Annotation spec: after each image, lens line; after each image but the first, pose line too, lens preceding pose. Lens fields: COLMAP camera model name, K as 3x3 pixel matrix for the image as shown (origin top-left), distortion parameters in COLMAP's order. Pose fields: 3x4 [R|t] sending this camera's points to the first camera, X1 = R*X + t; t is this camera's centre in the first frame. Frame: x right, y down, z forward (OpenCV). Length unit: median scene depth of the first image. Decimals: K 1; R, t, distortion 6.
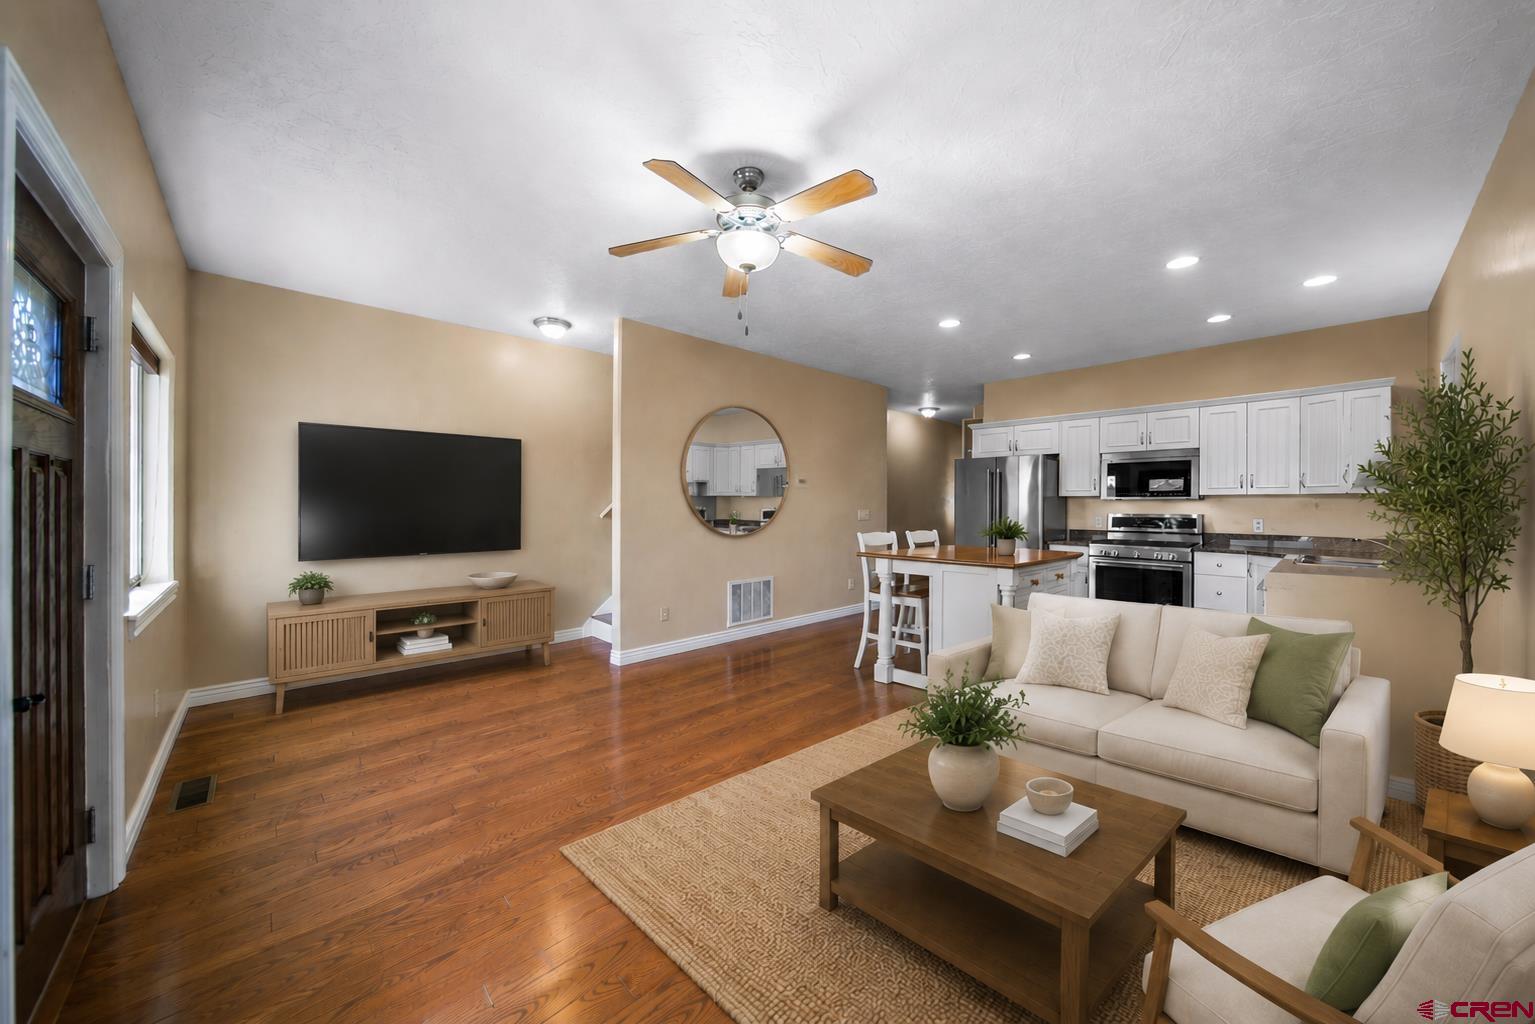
lens RADIAL K [[531.2, 0, 766.3], [0, 531.2, 508.3], [0, 0, 1]] dist [0.000220, 0.000085]
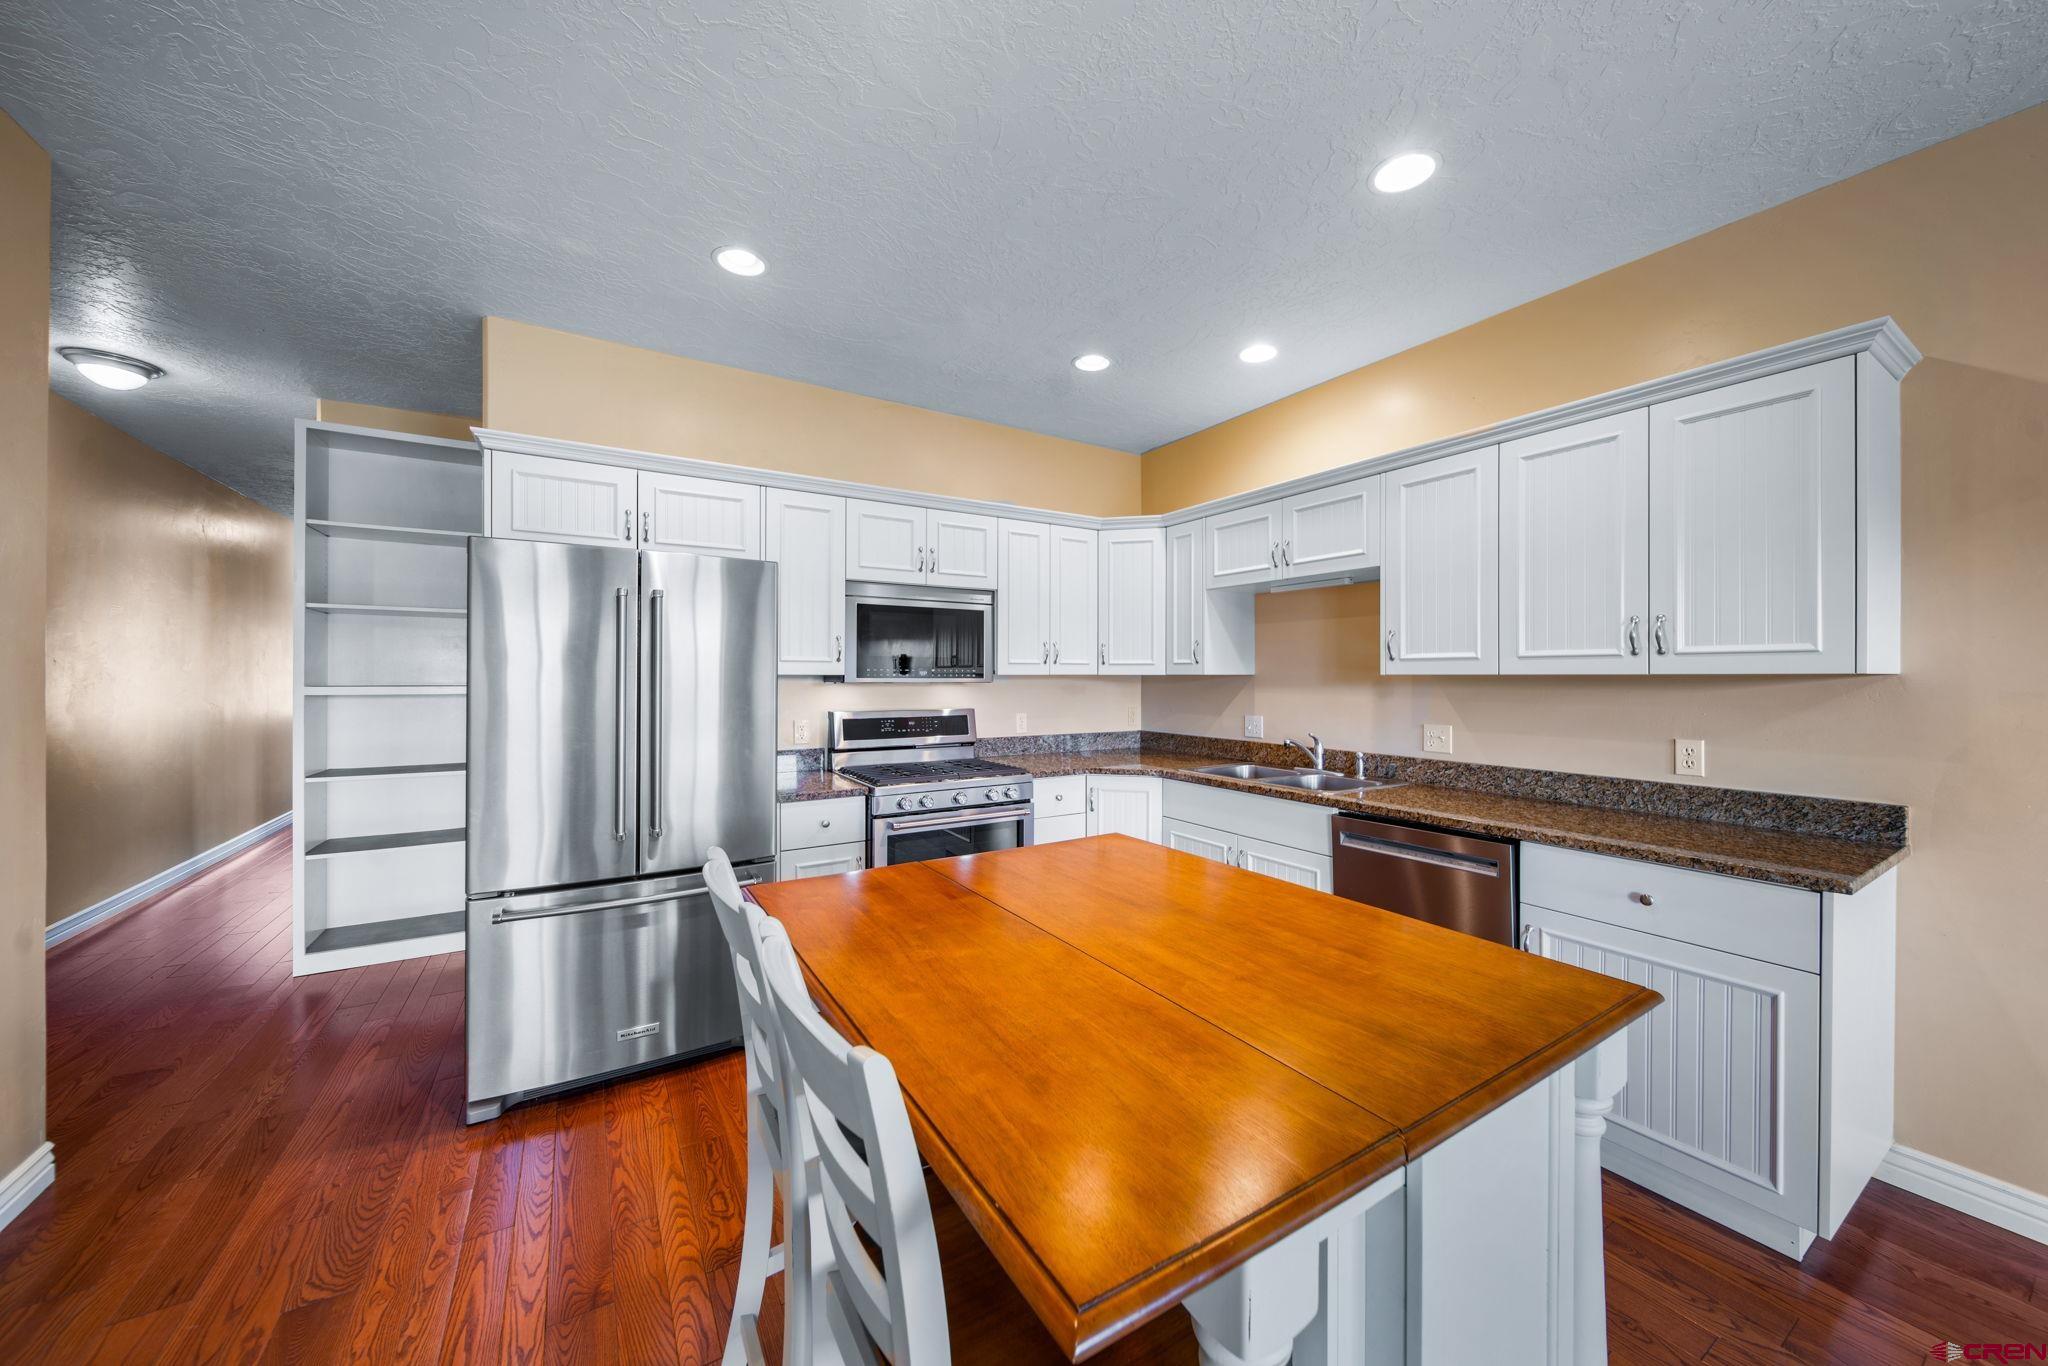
lens RADIAL K [[714.8, 0, 1025.4], [0, 714.8, 684.0], [0, 0, 1]] dist [0.000244, -0.000045]
pose [[0.197968, -0.012421, 0.980130, 0.352287], [0.006433, 0.999915, 0.011372, -0.109837], [-0.980187, 0.004054, 0.198031, 3.779857]]
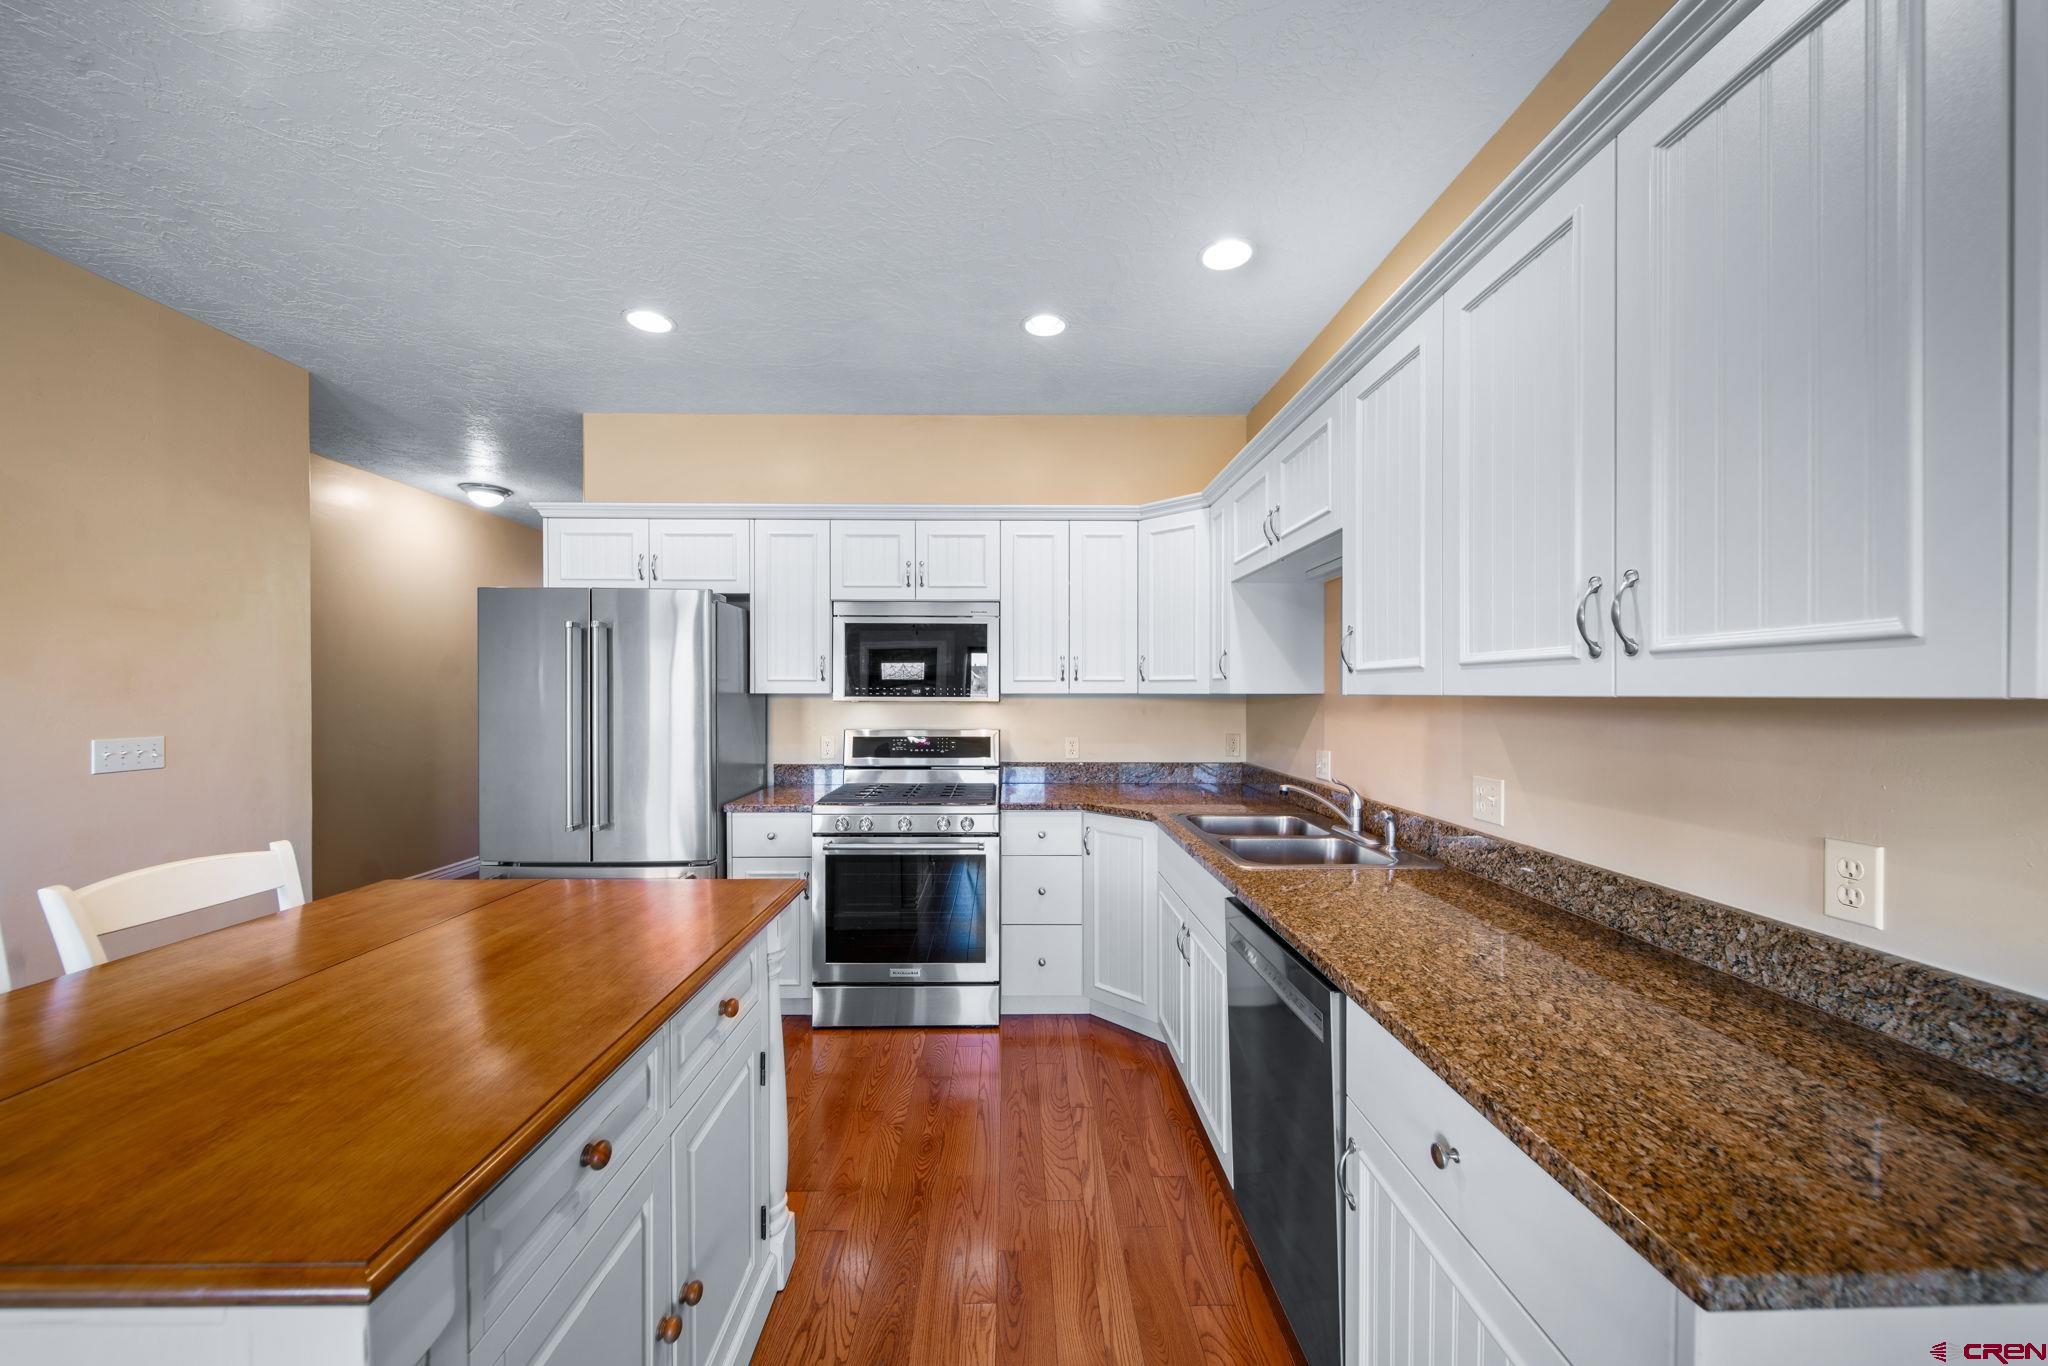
lens RADIAL K [[726.7, 0, 1019.6], [0, 726.7, 694.9], [0, 0, 1]] dist [-0.000189, 0.000005]
pose [[0.669641, -0.002700, 0.742680, 1.408227], [0.004728, 0.999989, -0.000628, -0.107056], [-0.742670, 0.003932, 0.669646, 2.382386]]
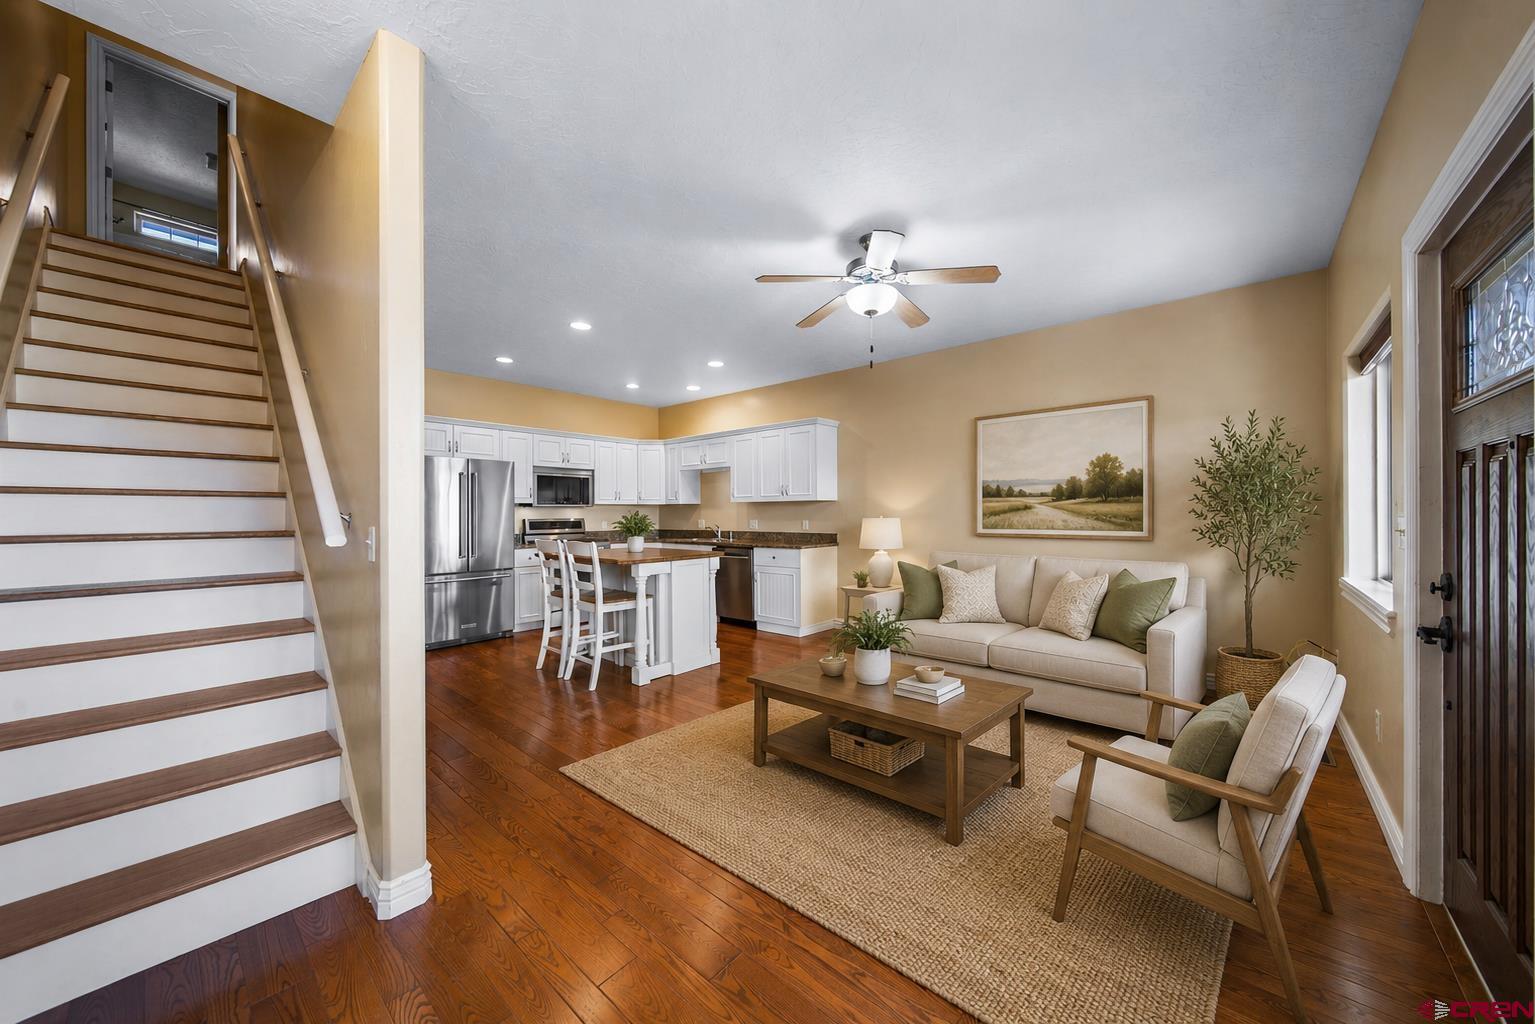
lens RADIAL K [[535.7, 0, 768.6], [0, 535.7, 512.7], [0, 0, 1]] dist [0.000244, -0.000045]
pose [[-0.106104, 0.001099, 0.994354, -2.851062], [0.012084, 0.999927, 0.000184, 0.013558], [-0.994282, 0.012035, -0.106110, 3.219553]]
